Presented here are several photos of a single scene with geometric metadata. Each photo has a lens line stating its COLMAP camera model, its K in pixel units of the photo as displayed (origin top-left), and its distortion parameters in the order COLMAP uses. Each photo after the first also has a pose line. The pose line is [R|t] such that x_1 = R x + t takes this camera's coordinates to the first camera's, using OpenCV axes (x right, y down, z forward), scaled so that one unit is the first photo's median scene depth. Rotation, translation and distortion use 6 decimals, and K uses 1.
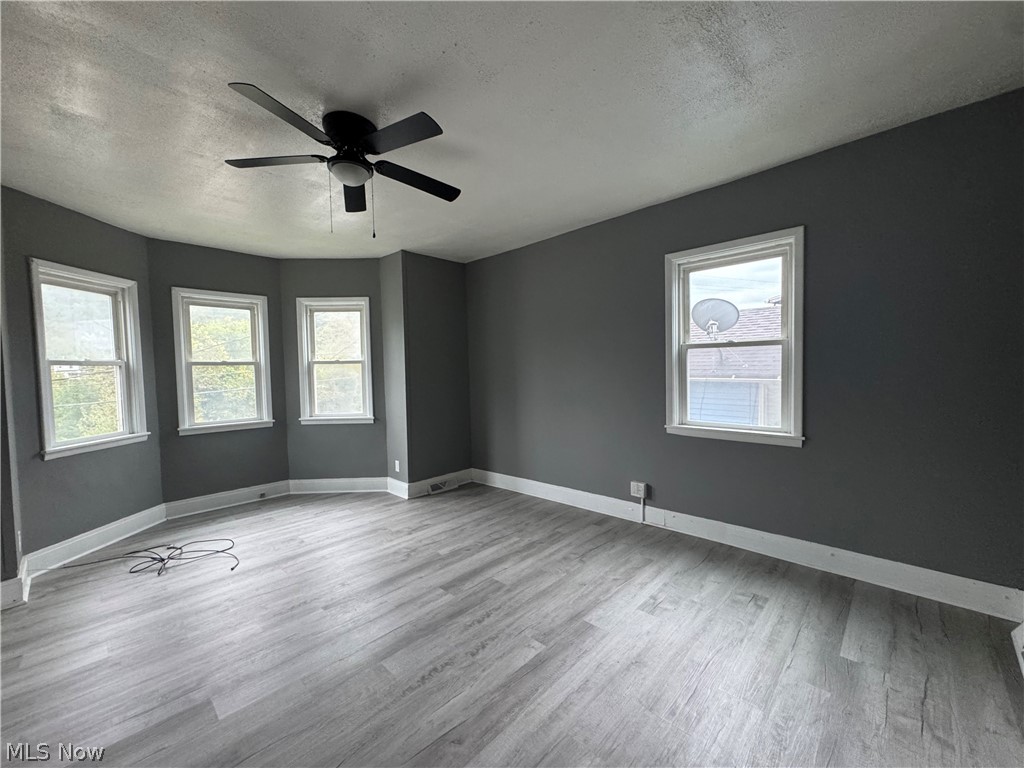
lens RADIAL K [[412.7, 0, 515.7], [0, 412.7, 383.9], [0, 0, 1]] dist [-0.001601, 0.000013]
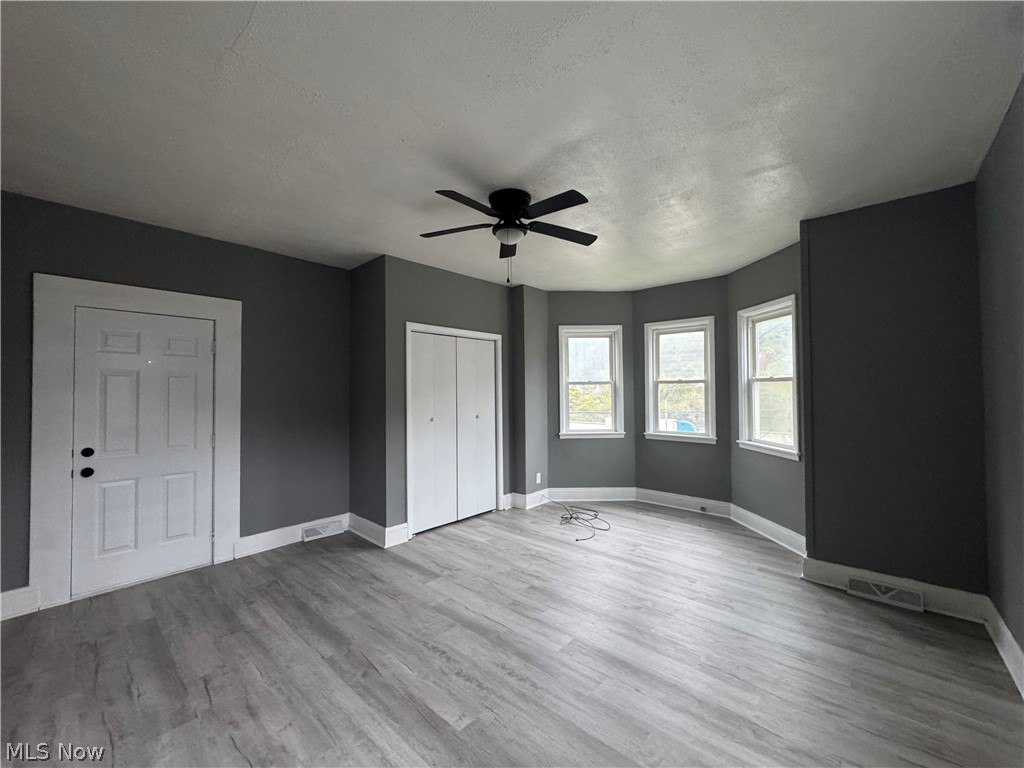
lens RADIAL K [[412.7, 0, 506.0], [0, 412.7, 385.1], [0, 0, 1]] dist [-0.001601, 0.000013]
pose [[0.016637, 0.007759, -0.999831, 0.483840], [-0.028570, 0.999565, 0.007281, -0.039567], [0.999453, 0.028444, 0.016852, 0.566355]]
